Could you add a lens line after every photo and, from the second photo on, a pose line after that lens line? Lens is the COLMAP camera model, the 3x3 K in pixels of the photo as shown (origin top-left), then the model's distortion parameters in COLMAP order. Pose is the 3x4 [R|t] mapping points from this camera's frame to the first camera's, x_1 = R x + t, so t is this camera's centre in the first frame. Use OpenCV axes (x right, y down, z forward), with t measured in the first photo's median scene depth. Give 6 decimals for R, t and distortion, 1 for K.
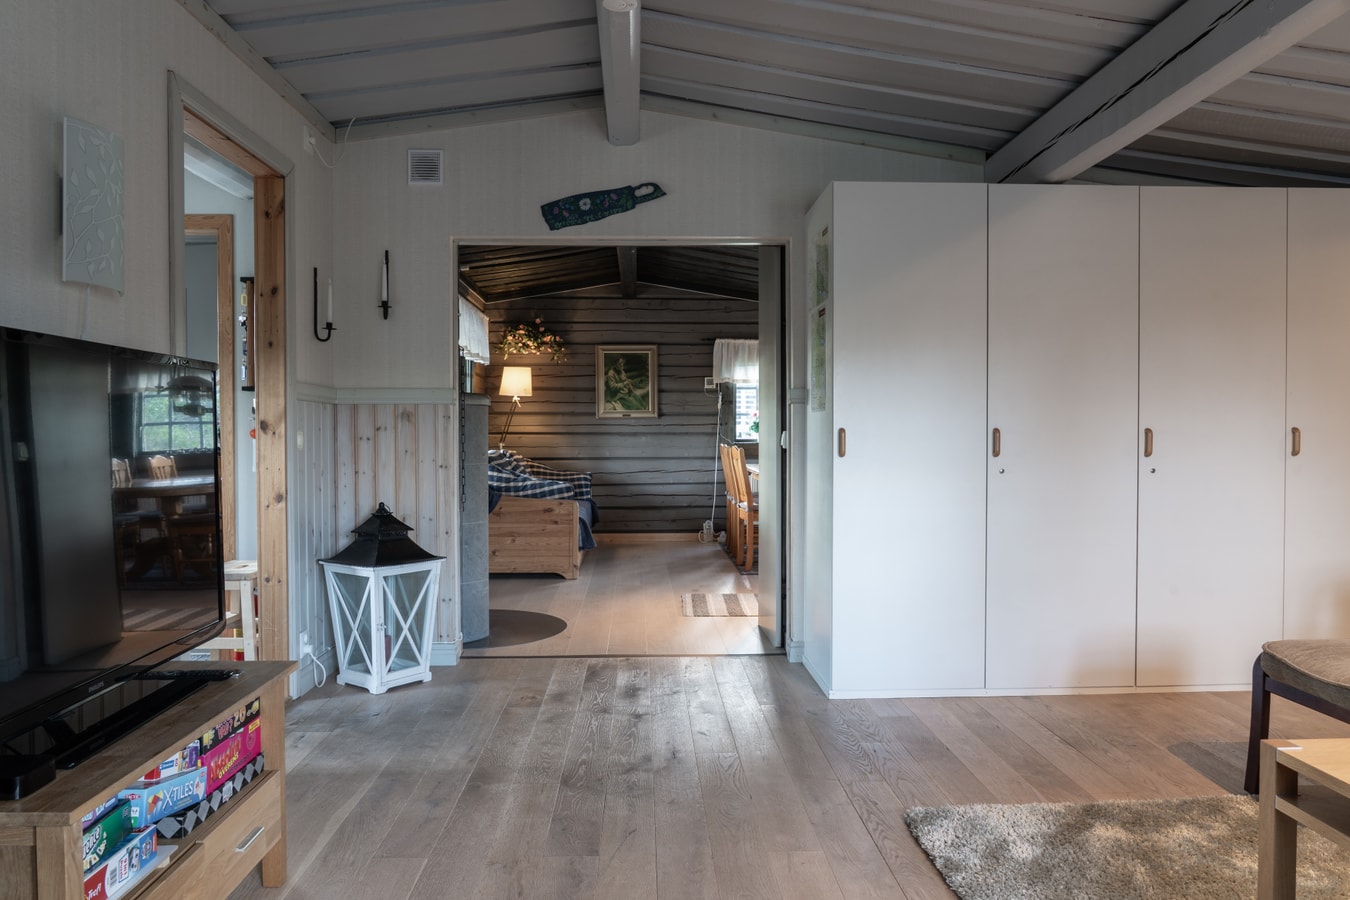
lens RADIAL K [[907.3, 0, 667.9], [0, 907.3, 455.3], [0, 0, 1]] dist [-0.000158, 0.000057]
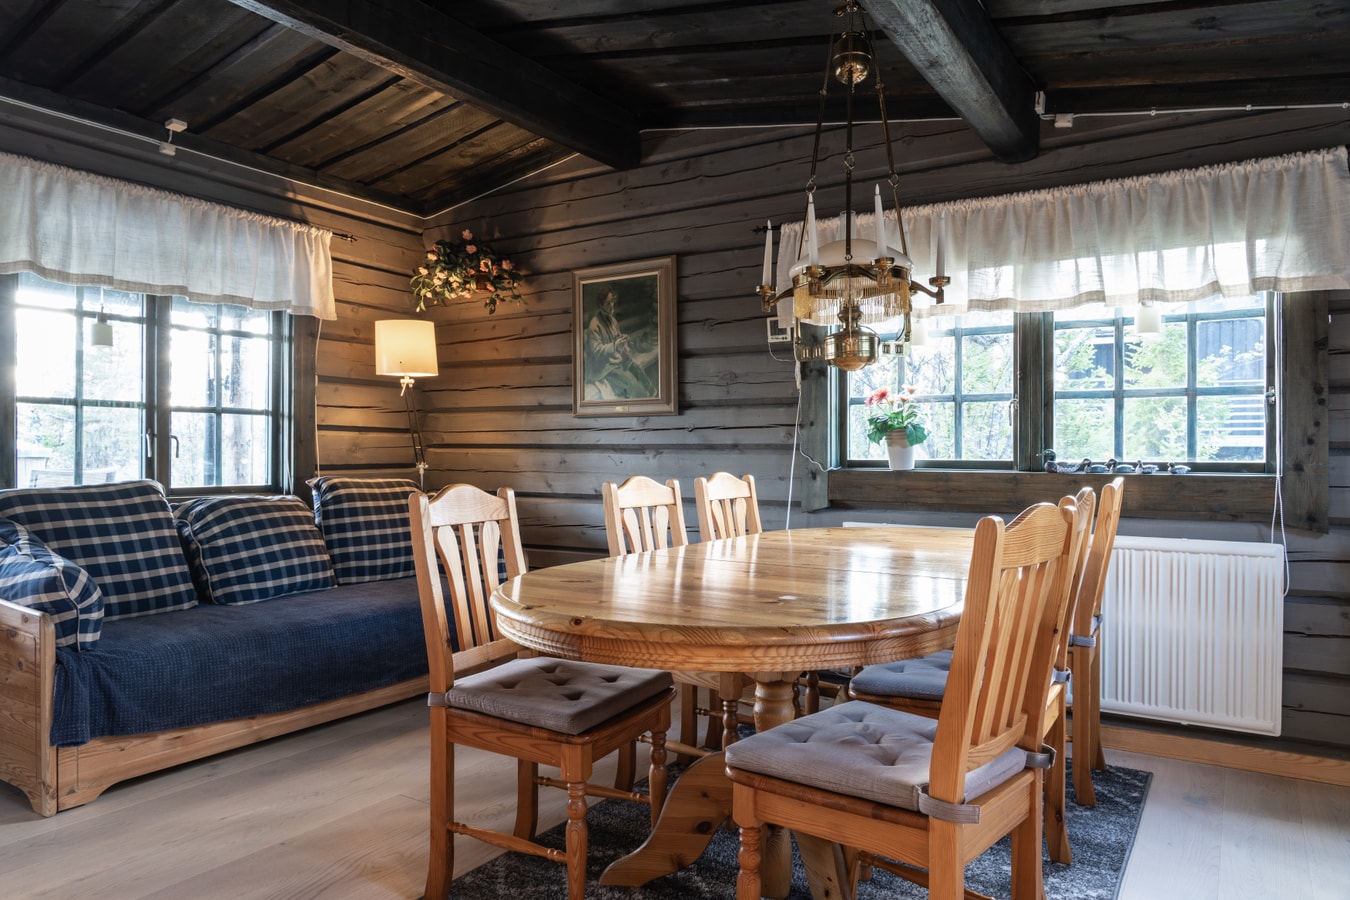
lens RADIAL K [[909.3, 0, 675.0], [0, 909.3, 450.4], [0, 0, 1]] dist [-0.027248, 0.011297]
pose [[0.823491, 0.002879, -0.567322, 0.338890], [-0.017098, 0.999659, -0.019745, -0.017614], [0.567071, 0.025960, 0.823260, 0.832956]]
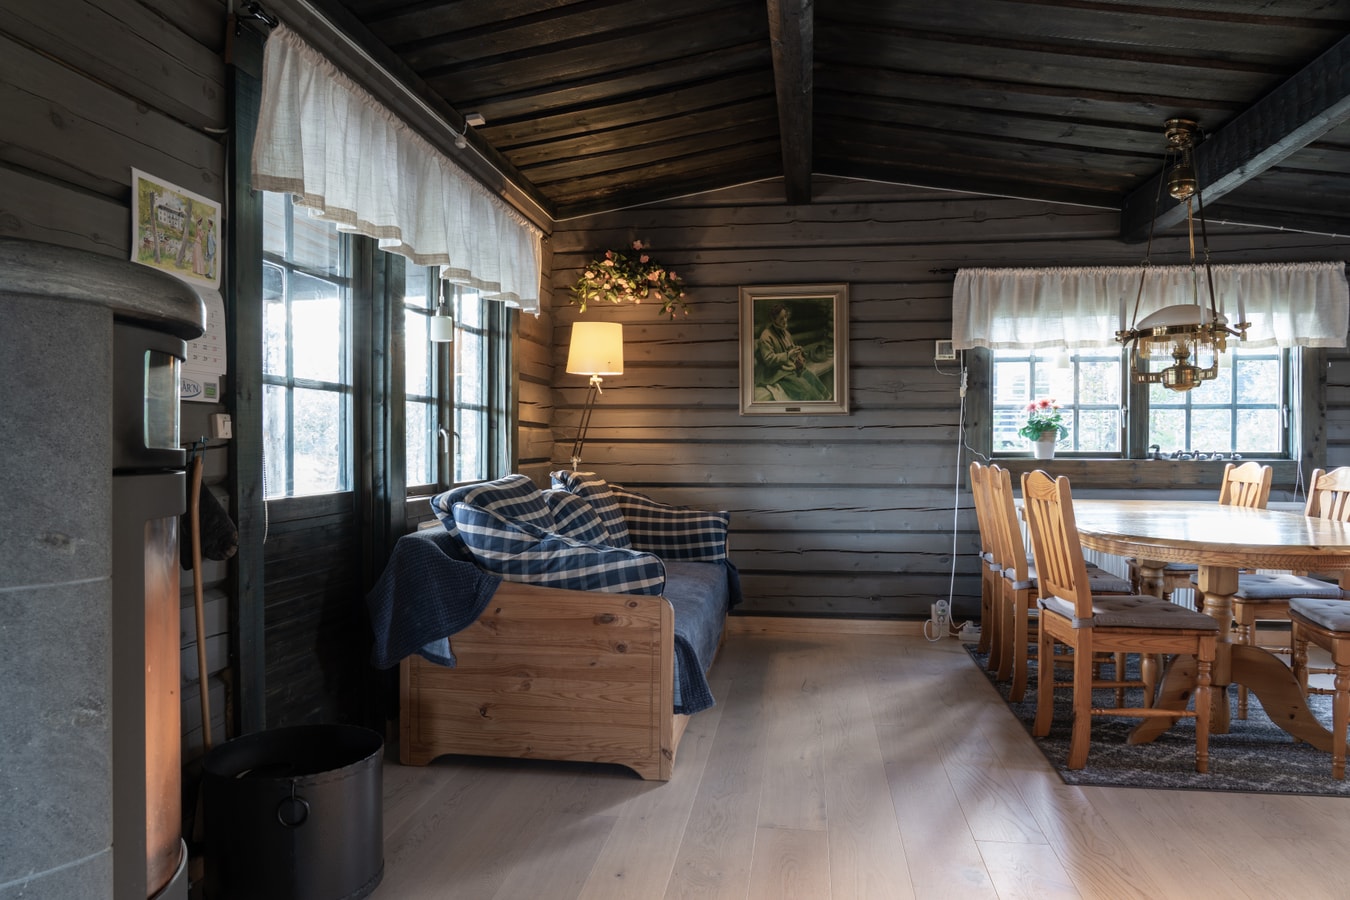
lens RADIAL K [[909.3, 0, 676.3], [0, 909.3, 454.2], [0, 0, 1]] dist [-0.027248, 0.011297]
pose [[0.983889, 0.004557, -0.178721, -0.021197], [-0.006486, 0.999927, -0.010211, -0.013381], [0.178662, 0.011206, 0.983847, 0.578635]]
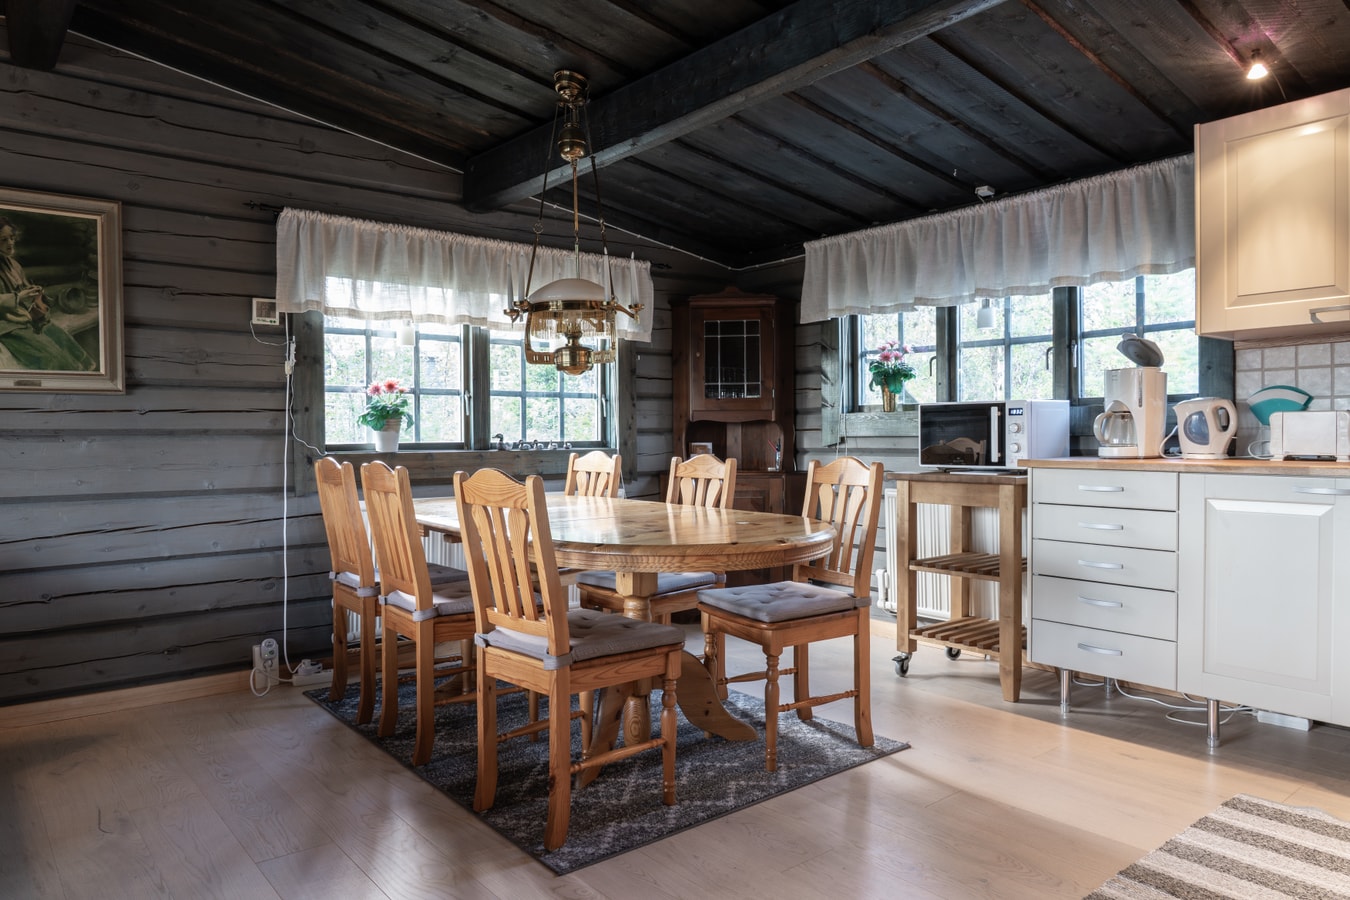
lens RADIAL K [[909.3, 0, 671.4], [0, 909.3, 453.8], [0, 0, 1]] dist [-0.027248, 0.011297]
pose [[0.796263, -0.016182, 0.604734, -0.078848], [0.017273, 0.999843, 0.004011, -0.016731], [-0.604704, 0.007252, 0.796417, 0.744353]]
